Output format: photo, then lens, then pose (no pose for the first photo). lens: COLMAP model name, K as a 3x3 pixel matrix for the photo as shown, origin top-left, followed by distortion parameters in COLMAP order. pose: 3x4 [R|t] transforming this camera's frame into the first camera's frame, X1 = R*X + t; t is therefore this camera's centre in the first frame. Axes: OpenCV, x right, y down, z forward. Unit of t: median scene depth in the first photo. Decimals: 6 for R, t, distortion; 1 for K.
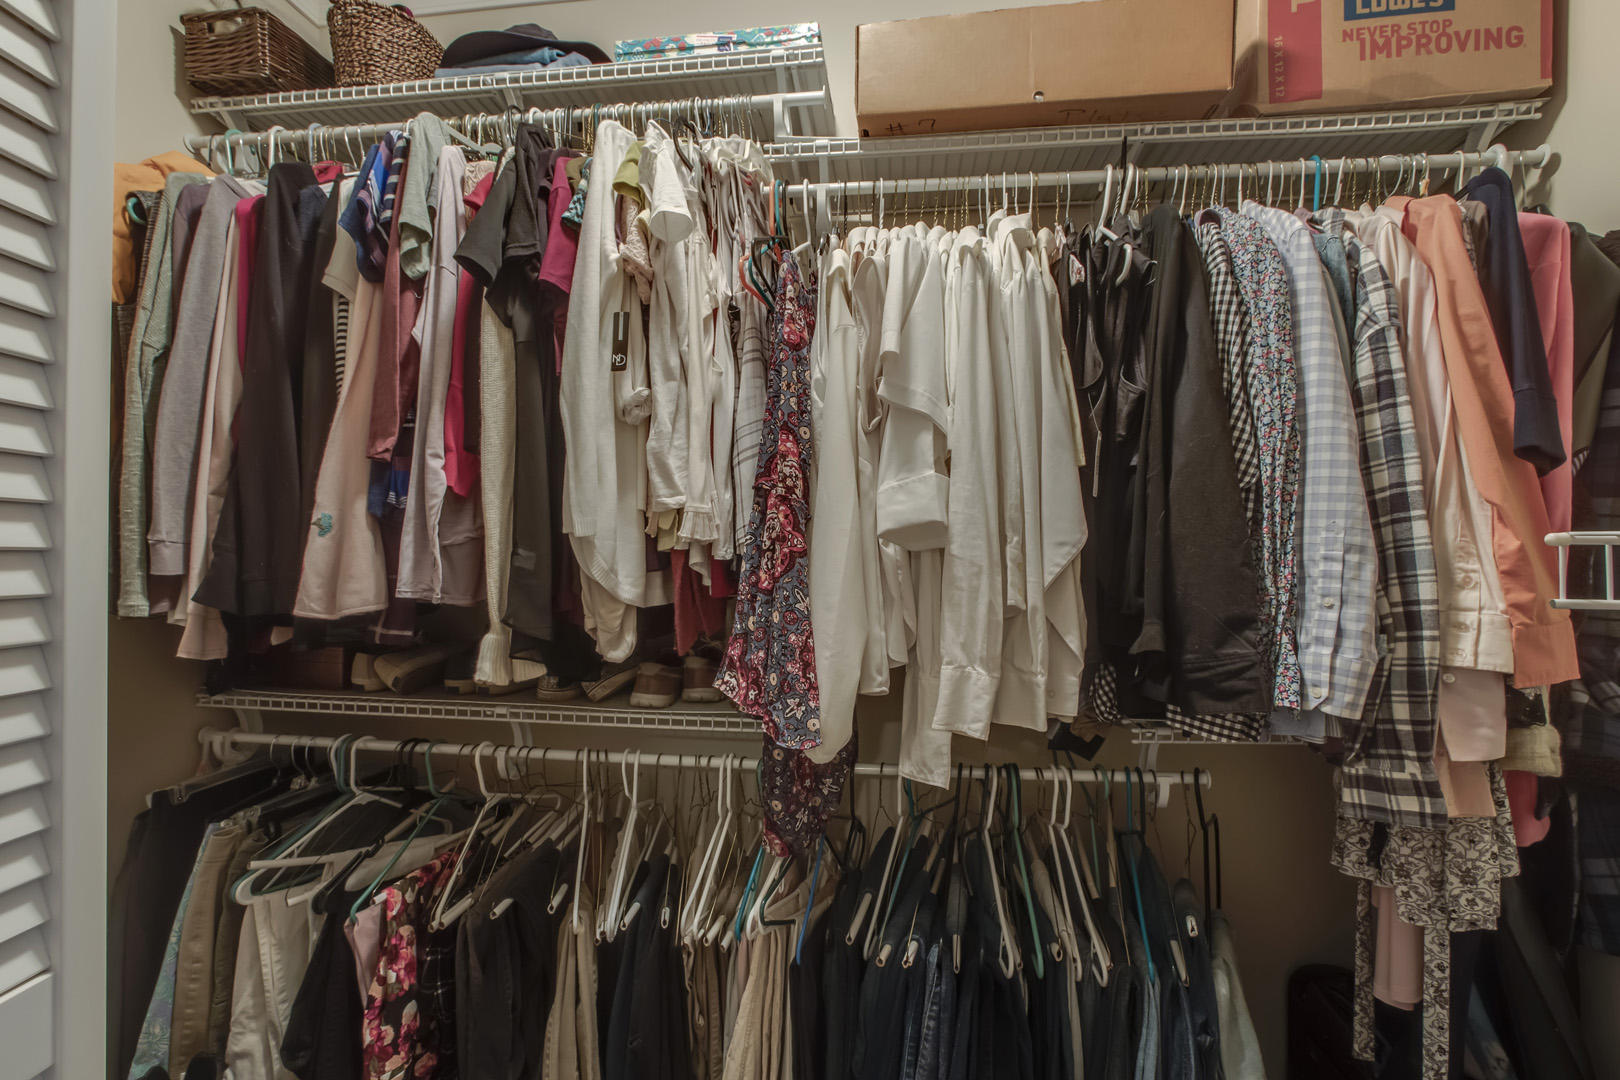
lens RADIAL K [[745.9, 0, 804.9], [0, 745.9, 553.9], [0, 0, 1]] dist [-0.013663, 0.003328]
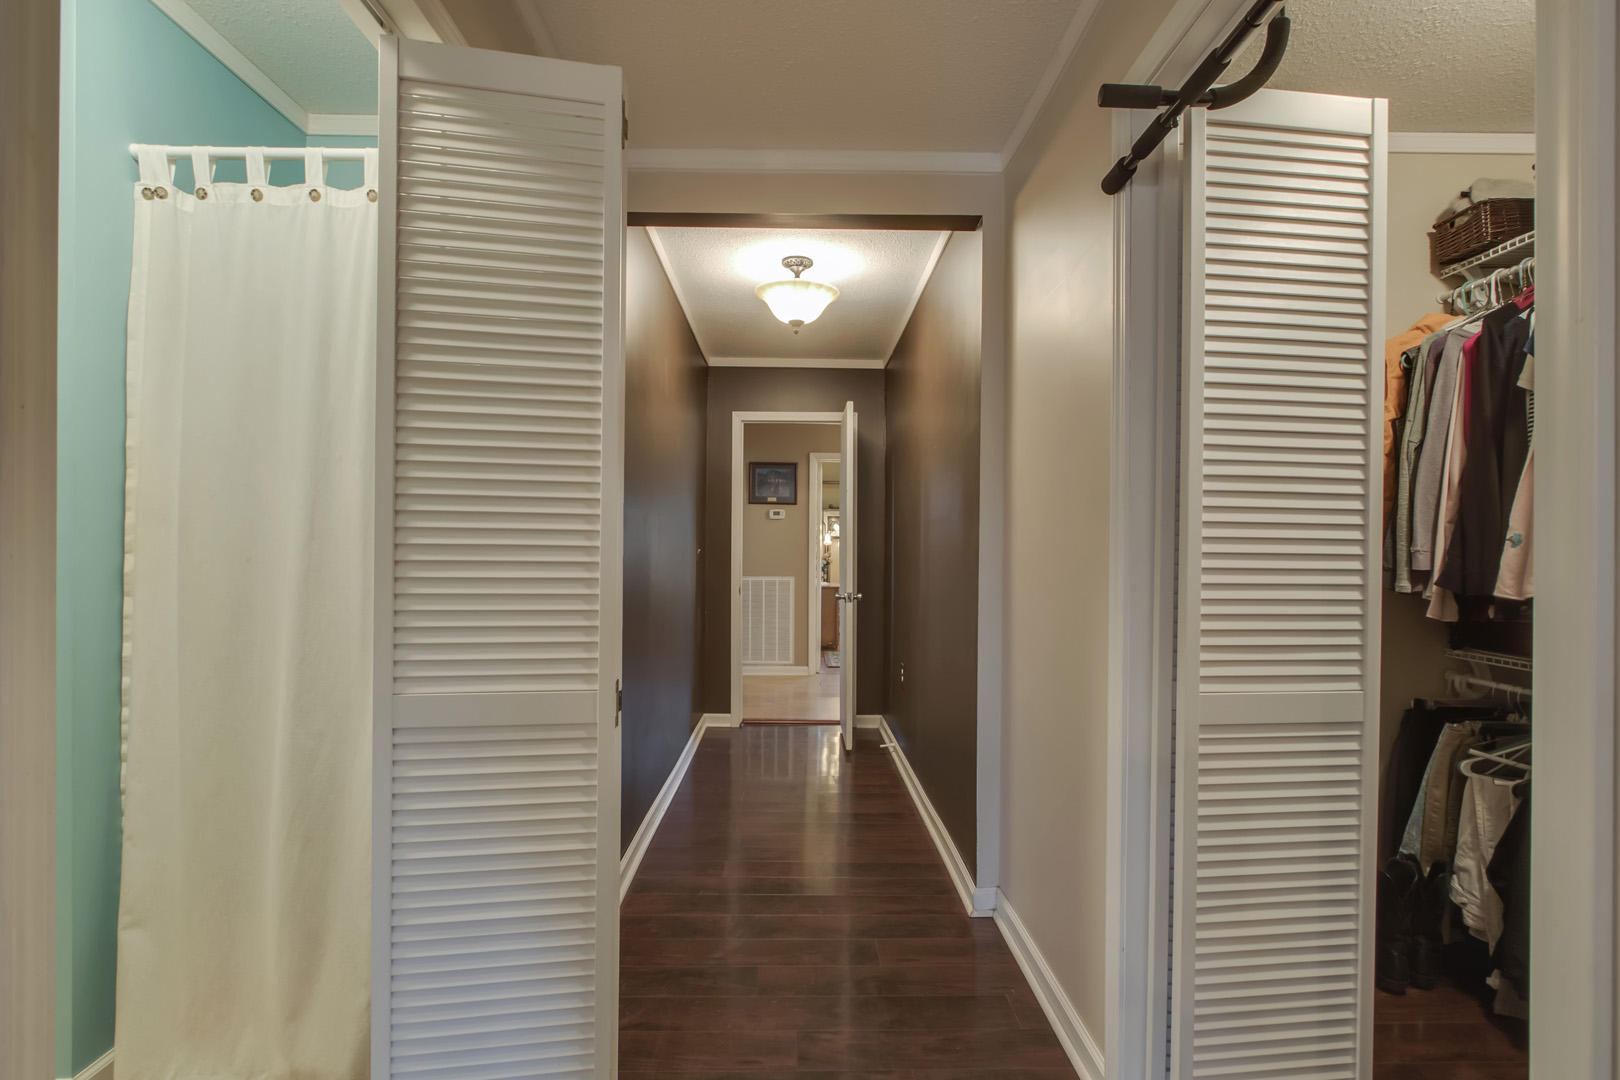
lens RADIAL K [[745.9, 0, 804.9], [0, 745.9, 553.9], [0, 0, 1]] dist [-0.013663, 0.003328]
pose [[0.132690, 0.001274, -0.991157, 0.646708], [-0.005792, 0.999983, 0.000510, -0.001906], [0.991141, 0.005673, 0.132695, -0.646351]]
